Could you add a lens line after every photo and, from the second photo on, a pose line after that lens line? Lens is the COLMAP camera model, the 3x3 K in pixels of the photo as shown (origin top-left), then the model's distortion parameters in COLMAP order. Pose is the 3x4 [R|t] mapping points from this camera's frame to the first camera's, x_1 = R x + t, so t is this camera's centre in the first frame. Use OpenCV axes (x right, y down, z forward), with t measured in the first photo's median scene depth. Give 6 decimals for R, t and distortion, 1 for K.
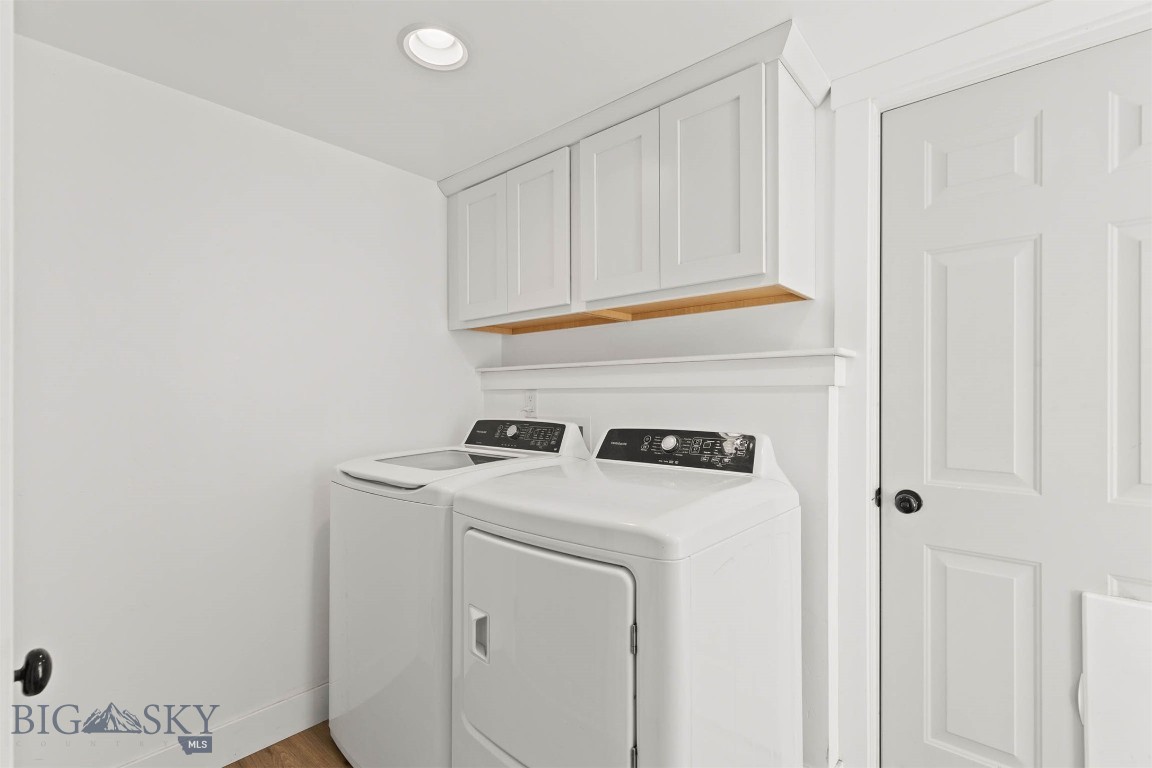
lens RADIAL K [[518.9, 0, 572.7], [0, 518.9, 383.0], [0, 0, 1]] dist [0.008381, -0.001836]
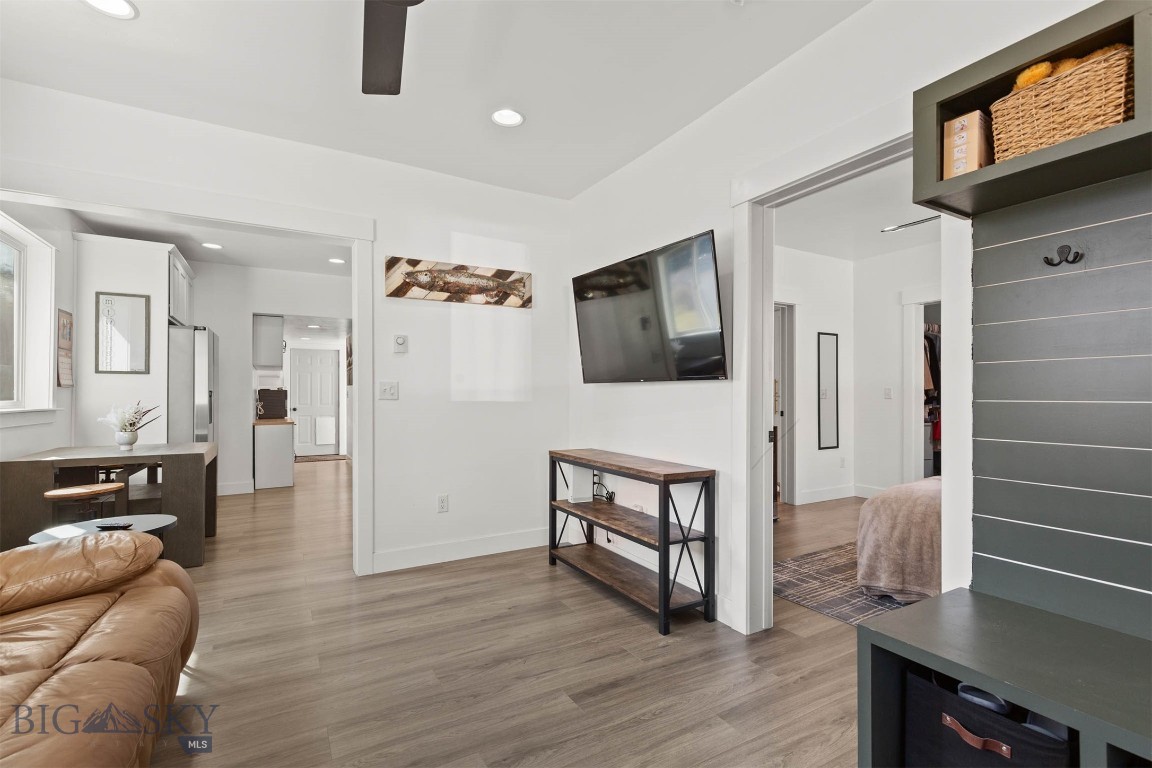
lens RADIAL K [[518.9, 0, 578.2], [0, 518.9, 389.8], [0, 0, 1]] dist [0.008381, -0.001836]
pose [[0.309124, 0.011374, 0.950954, -4.672150], [0.003227, 0.999910, -0.013009, 0.075983], [-0.951016, 0.007090, 0.309060, -4.607726]]
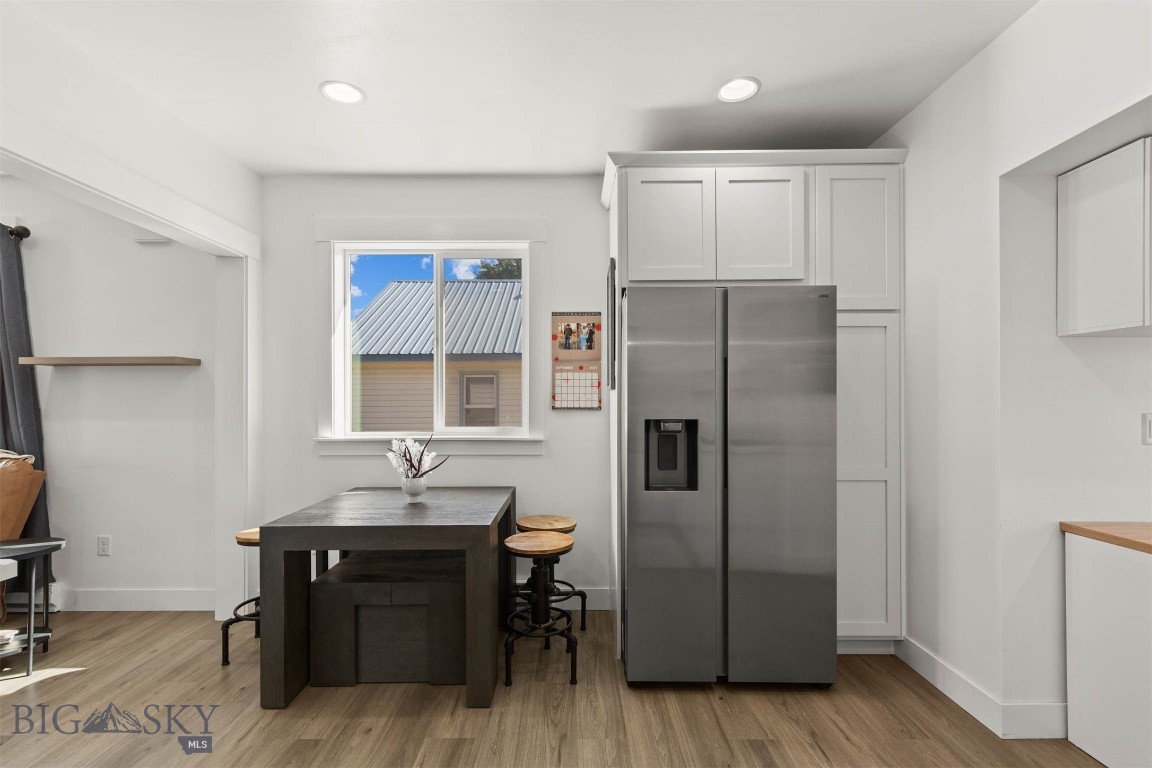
lens RADIAL K [[518.9, 0, 582.4], [0, 518.9, 397.9], [0, 0, 1]] dist [0.008381, -0.001836]
pose [[0.669535, -0.001859, -0.742778, -1.102457], [0.000372, 0.999998, -0.002168, -0.035465], [0.742780, 0.001175, 0.669534, -2.457776]]
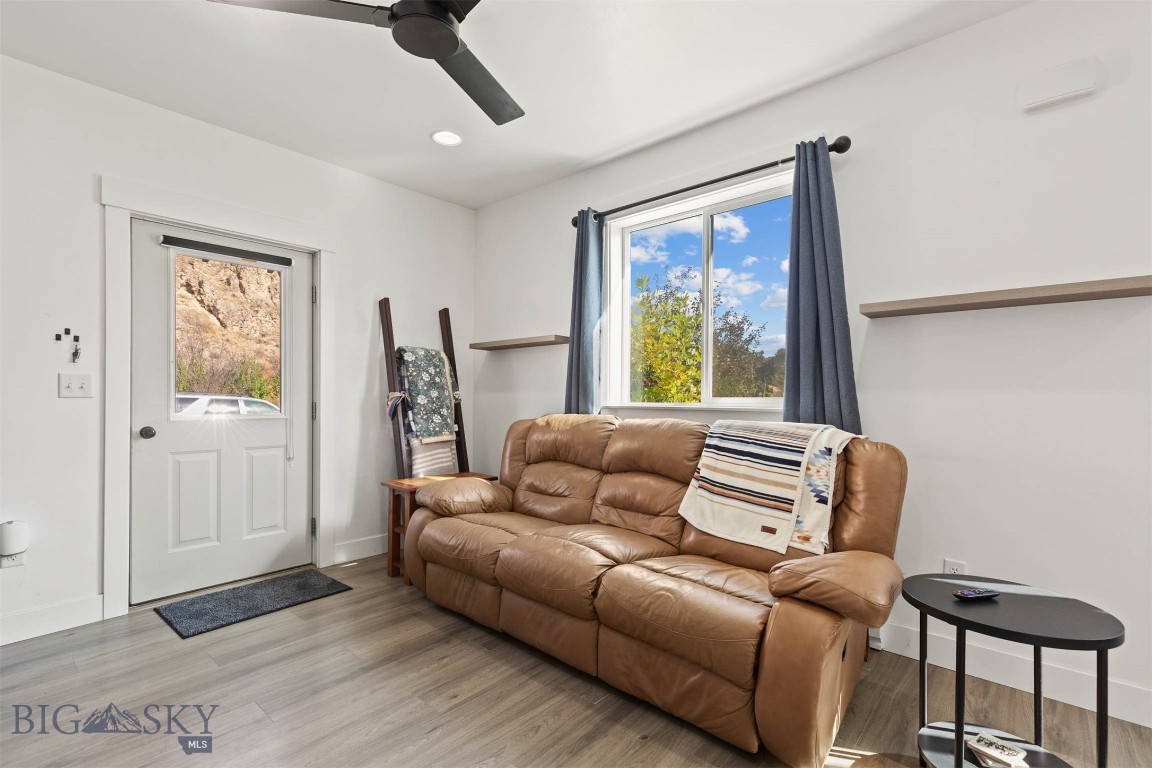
lens RADIAL K [[518.9, 0, 574.8], [0, 518.9, 392.6], [0, 0, 1]] dist [0.008381, -0.001836]
pose [[0.020443, 0.003107, -0.999786, -2.602993], [-0.002857, 0.999991, 0.003049, 0.058072], [0.999787, 0.002794, 0.020451, -3.608206]]
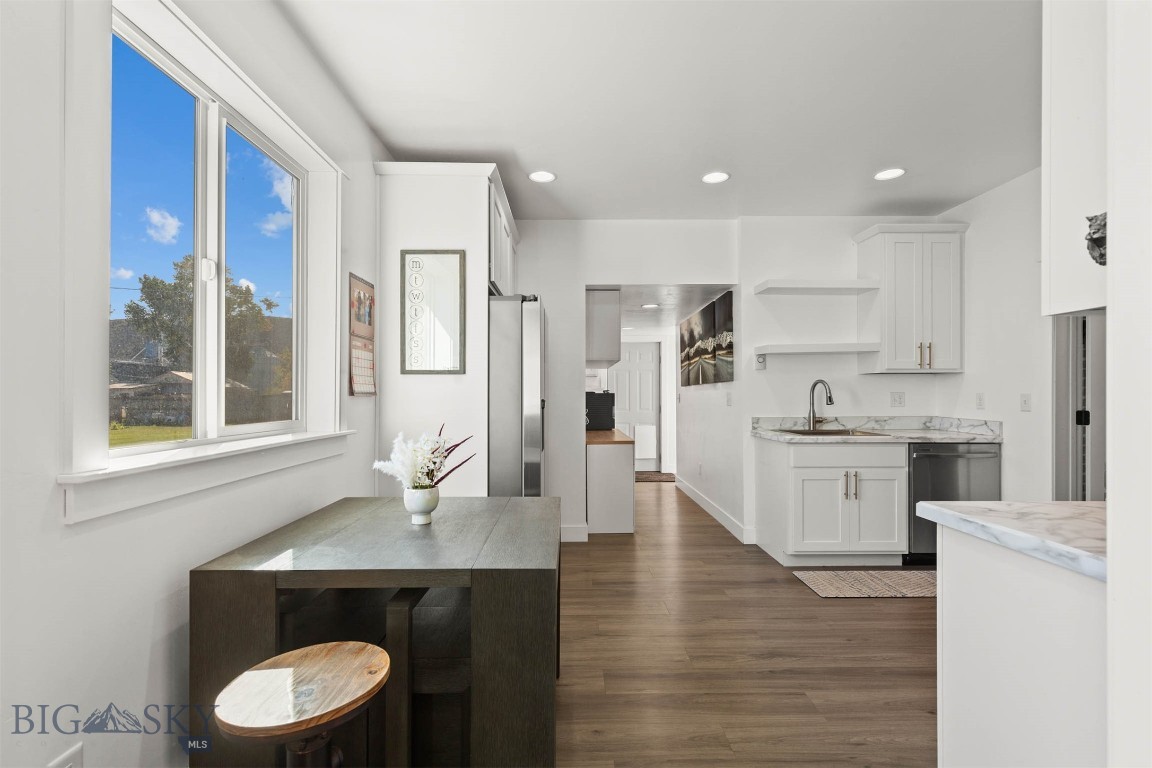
lens RADIAL K [[518.9, 0, 574.8], [0, 518.9, 393.8], [0, 0, 1]] dist [0.008381, -0.001836]
pose [[0.736641, 0.000678, 0.676283, -3.487290], [0.000985, 0.999997, -0.002076, 0.010064], [-0.676283, 0.002195, 0.736639, -2.879323]]
